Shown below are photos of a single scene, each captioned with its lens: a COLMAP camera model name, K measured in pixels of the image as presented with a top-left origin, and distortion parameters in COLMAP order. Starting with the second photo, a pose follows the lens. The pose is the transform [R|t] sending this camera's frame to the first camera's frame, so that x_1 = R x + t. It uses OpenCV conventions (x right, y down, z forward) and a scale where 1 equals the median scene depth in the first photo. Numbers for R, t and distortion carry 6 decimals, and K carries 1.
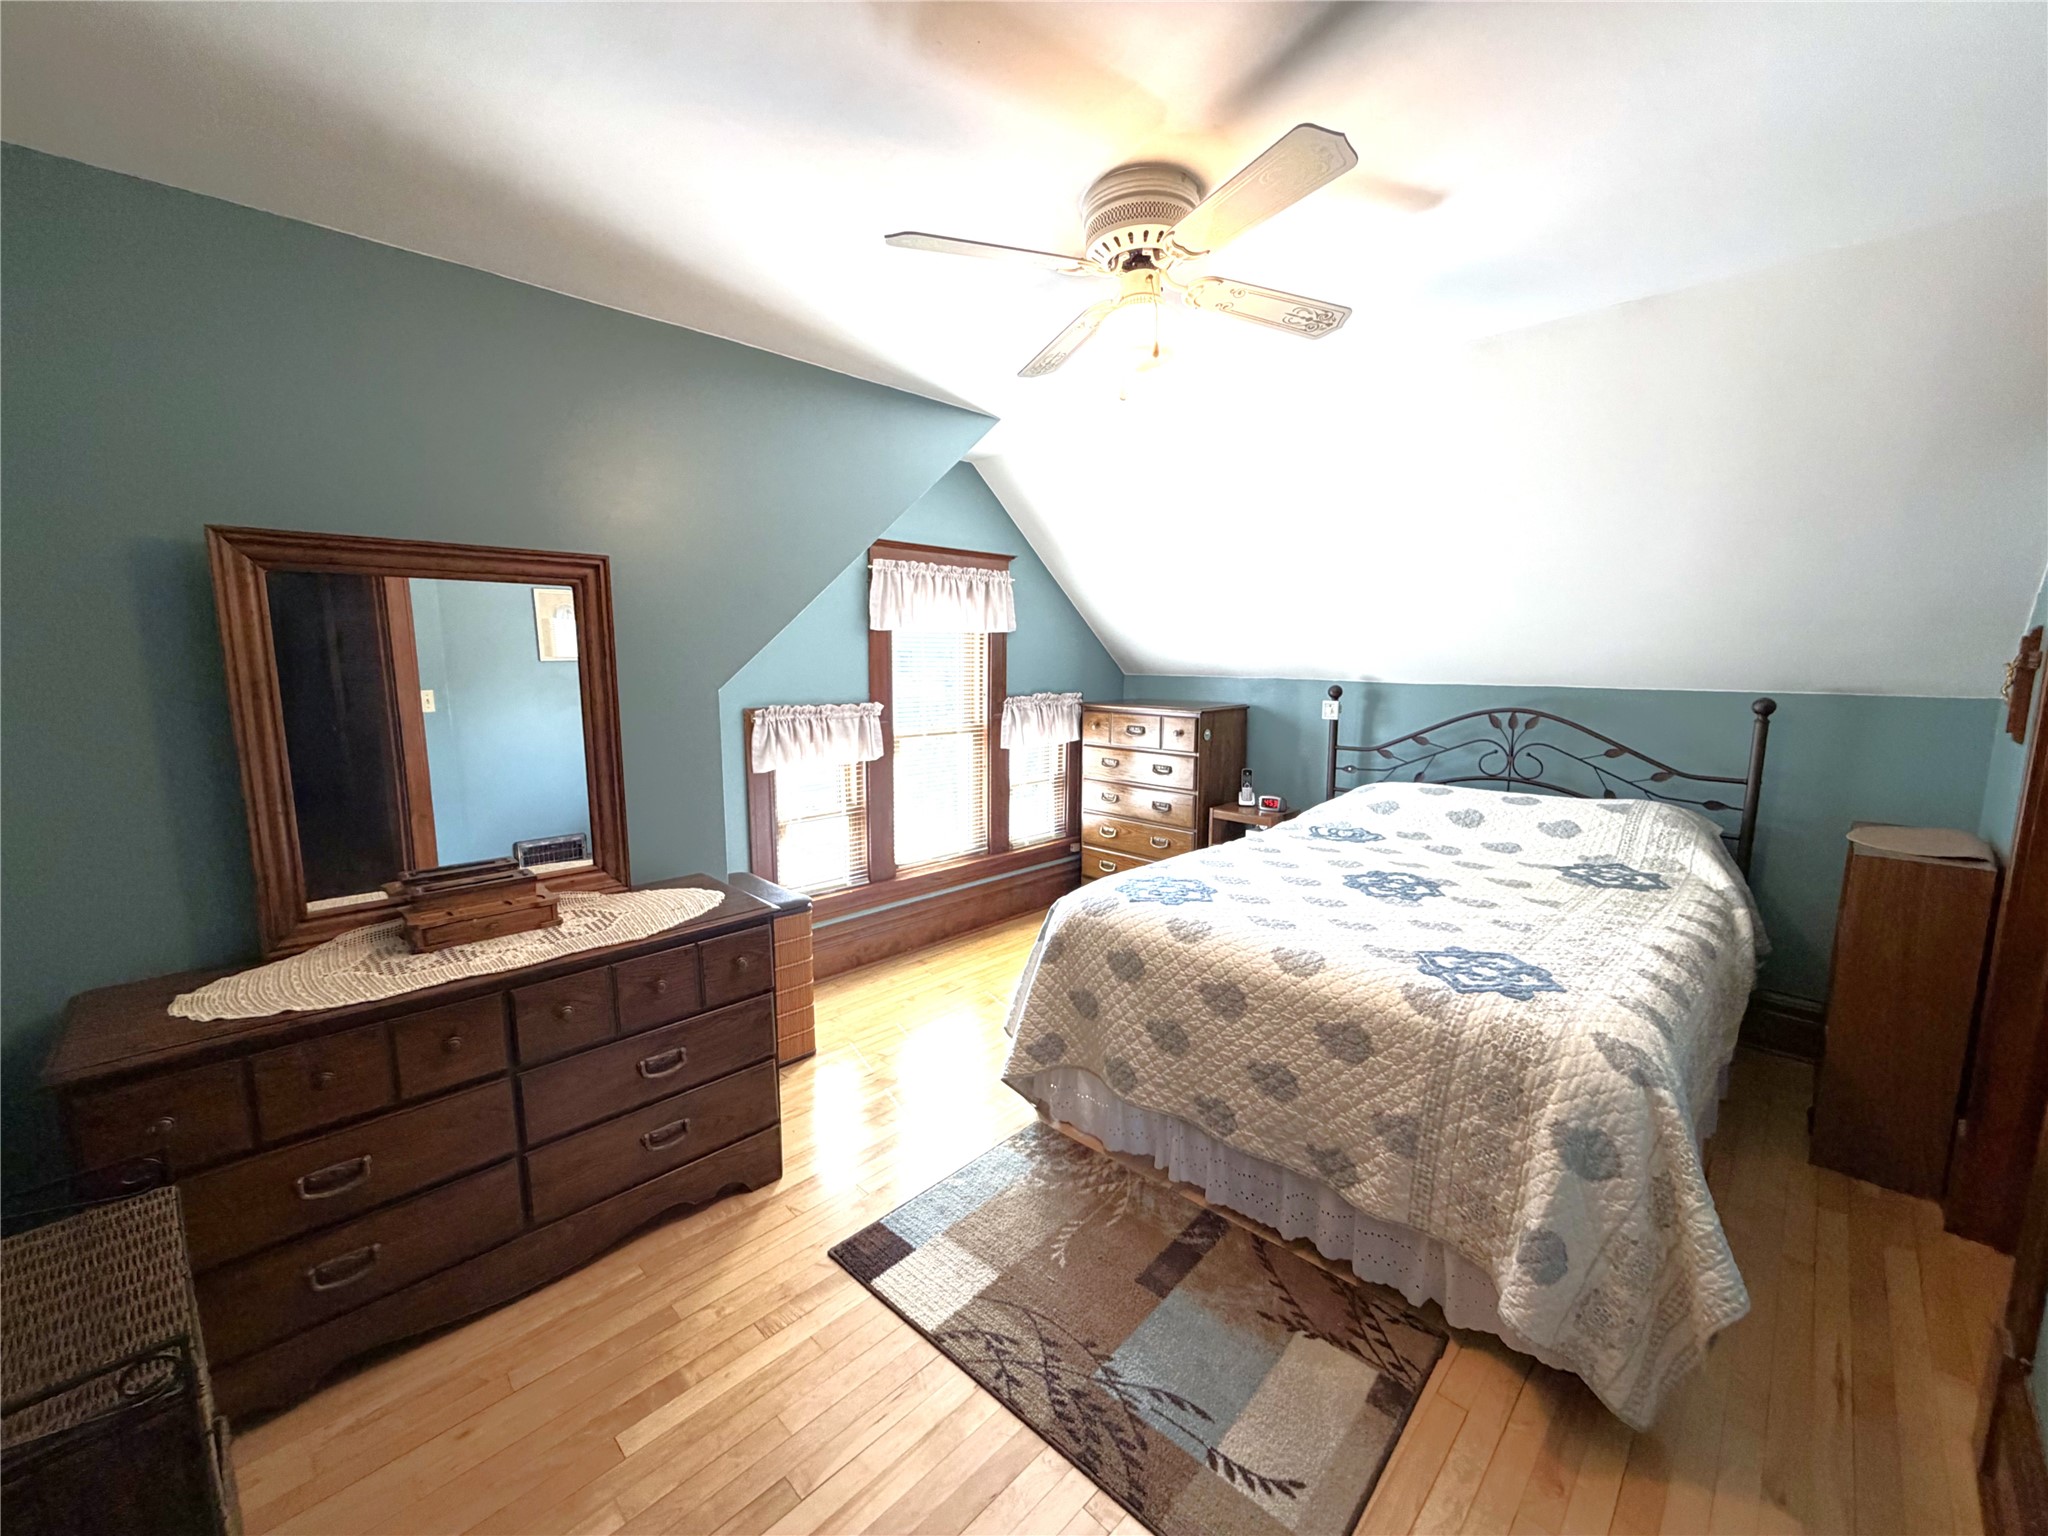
lens RADIAL K [[837.4, 0, 1024.3], [0, 837.4, 771.6], [0, 0, 1]] dist [-0.001171, -0.000112]
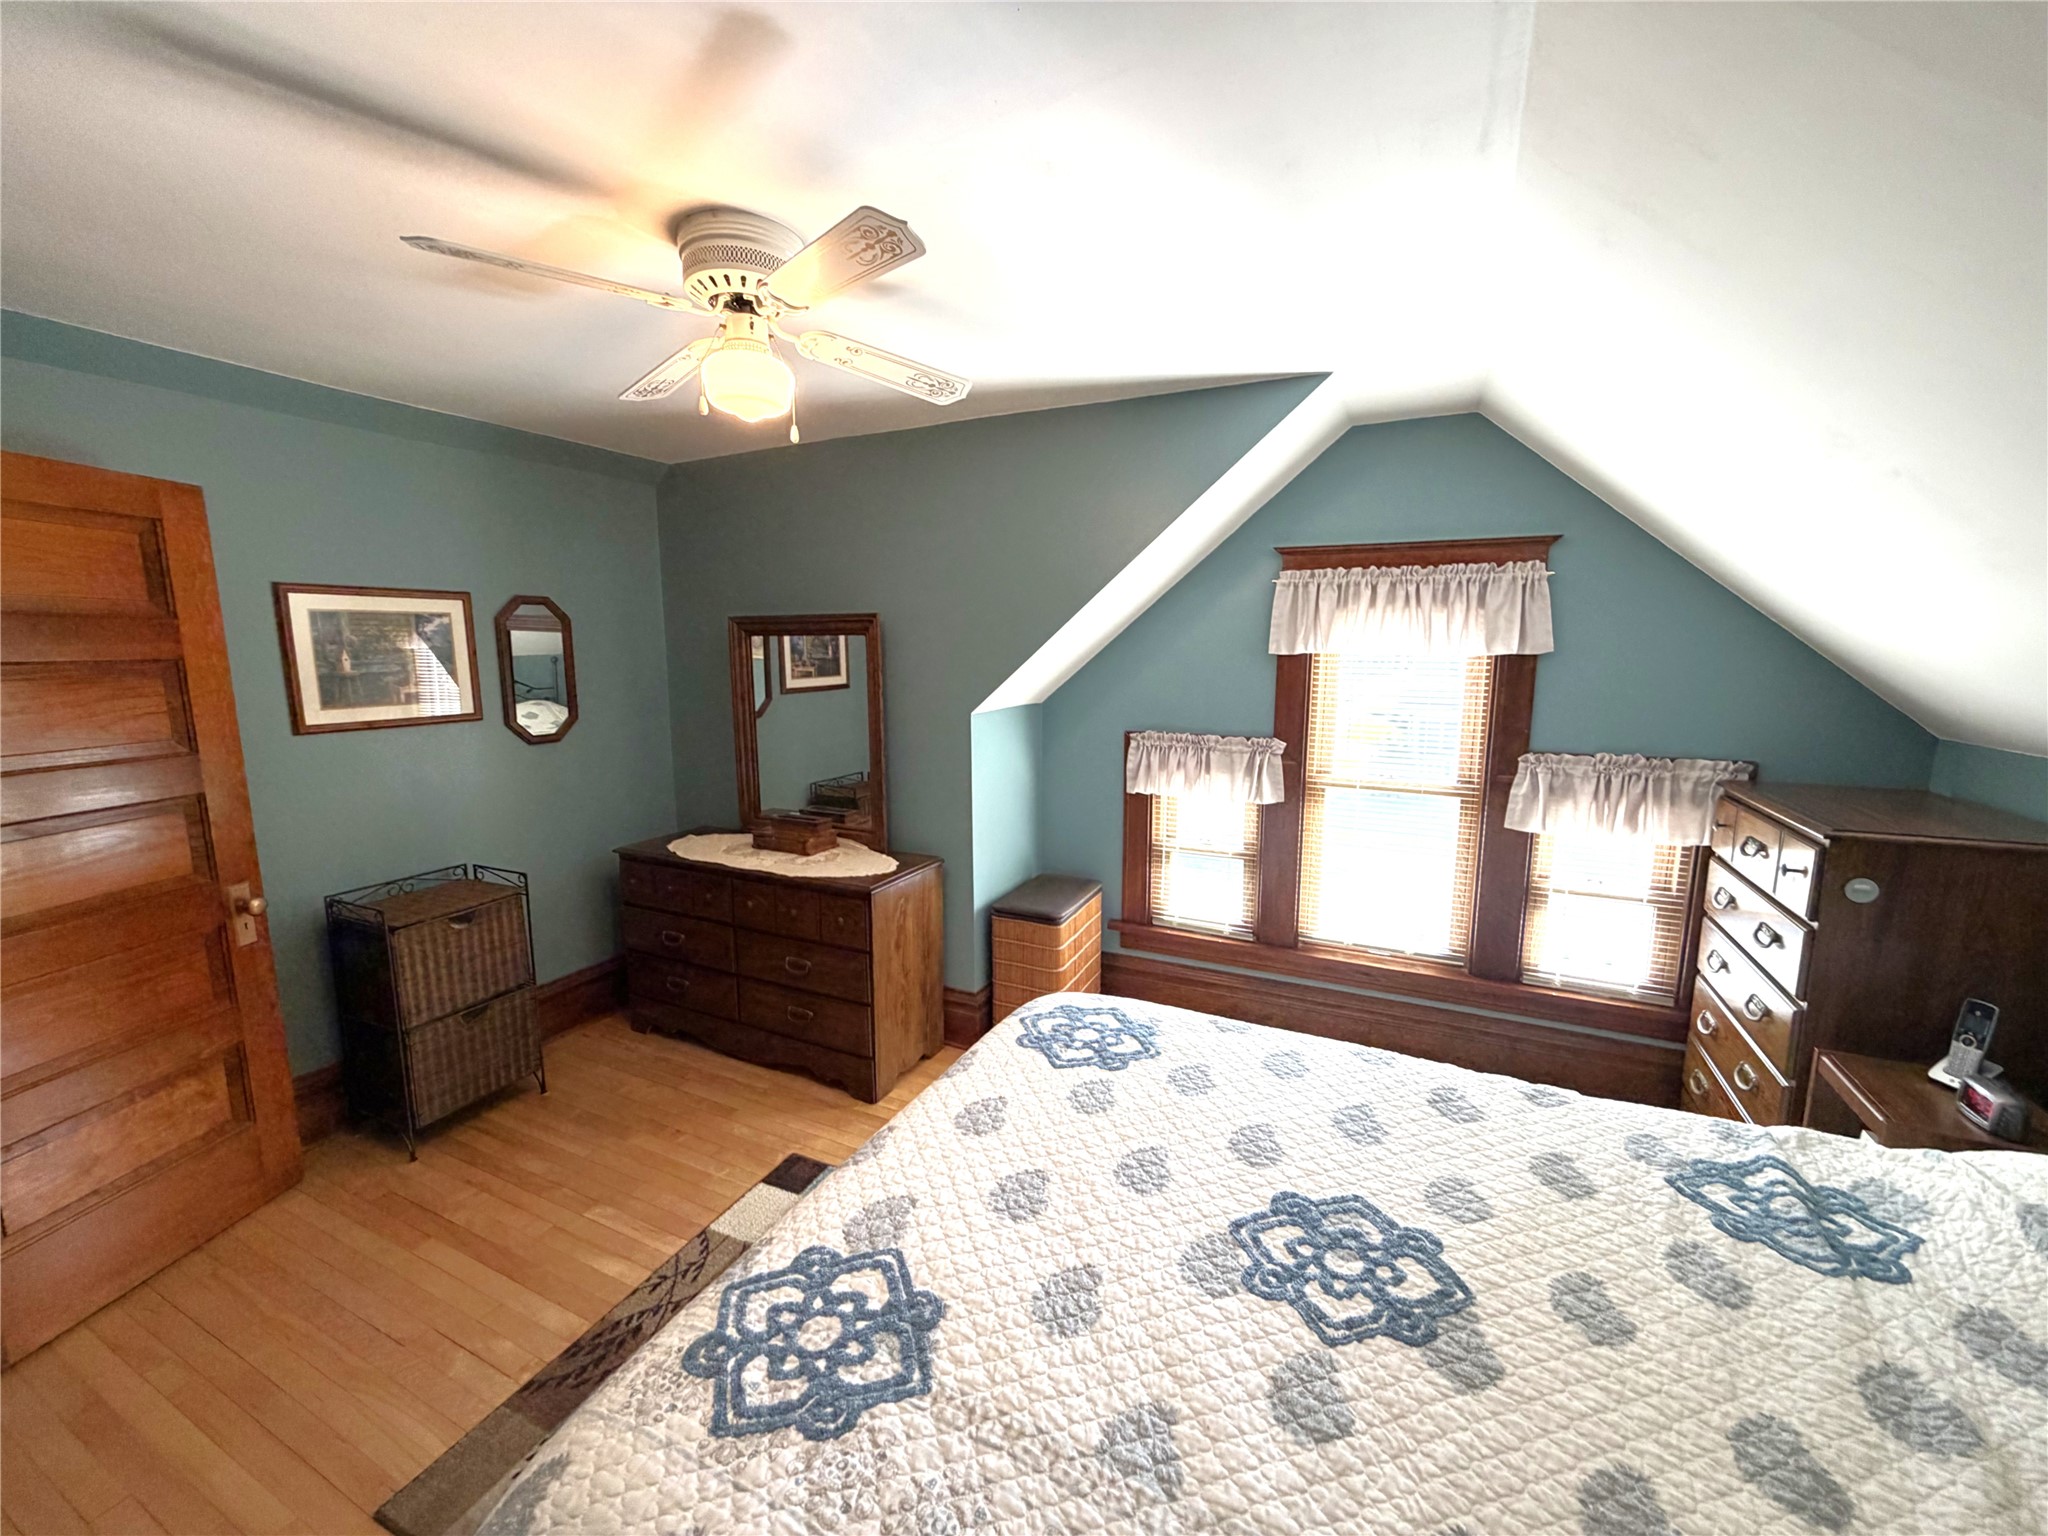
lens RADIAL K [[837.4, 0, 1017.7], [0, 837.4, 769.5], [0, 0, 1]] dist [-0.001171, -0.000112]
pose [[0.293230, 0.140751, -0.945624, 0.573631], [-0.132835, 0.985508, 0.105496, -0.109187], [0.946769, 0.094677, 0.307677, 0.499306]]
